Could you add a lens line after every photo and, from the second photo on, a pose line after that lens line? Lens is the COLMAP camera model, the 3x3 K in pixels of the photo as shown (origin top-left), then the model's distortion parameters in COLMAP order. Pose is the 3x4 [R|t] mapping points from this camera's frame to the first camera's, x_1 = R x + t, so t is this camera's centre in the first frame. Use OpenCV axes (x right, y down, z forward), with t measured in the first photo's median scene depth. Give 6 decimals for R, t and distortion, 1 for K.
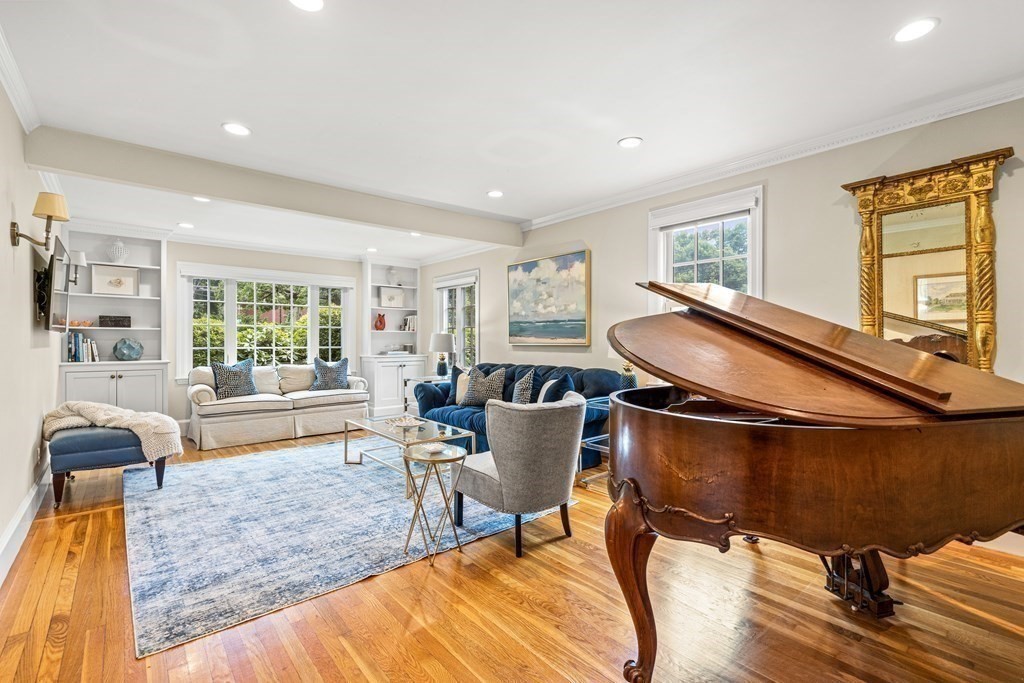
lens RADIAL K [[468.8, 0, 513.8], [0, 468.8, 338.5], [0, 0, 1]] dist [0.002752, 0.000125]
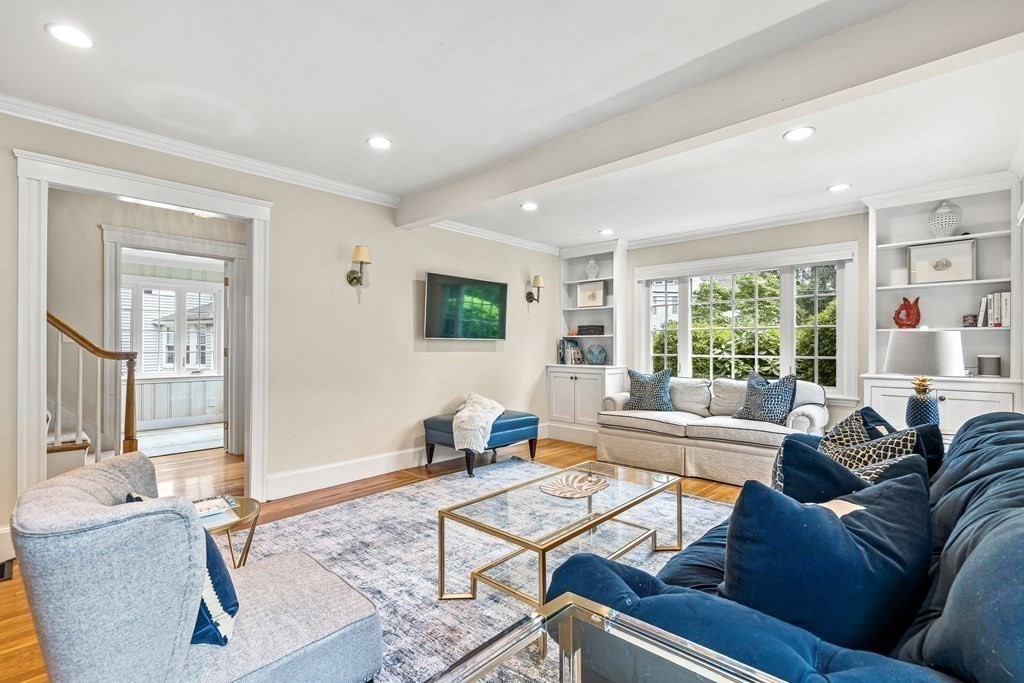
lens RADIAL K [[468.8, 0, 511.9], [0, 468.8, 343.5], [0, 0, 1]] dist [0.002752, 0.000125]
pose [[0.117175, -0.007453, -0.993083, 0.249411], [0.002778, 0.999970, -0.007177, 0.003438], [0.993107, -0.001918, 0.117192, 0.624248]]
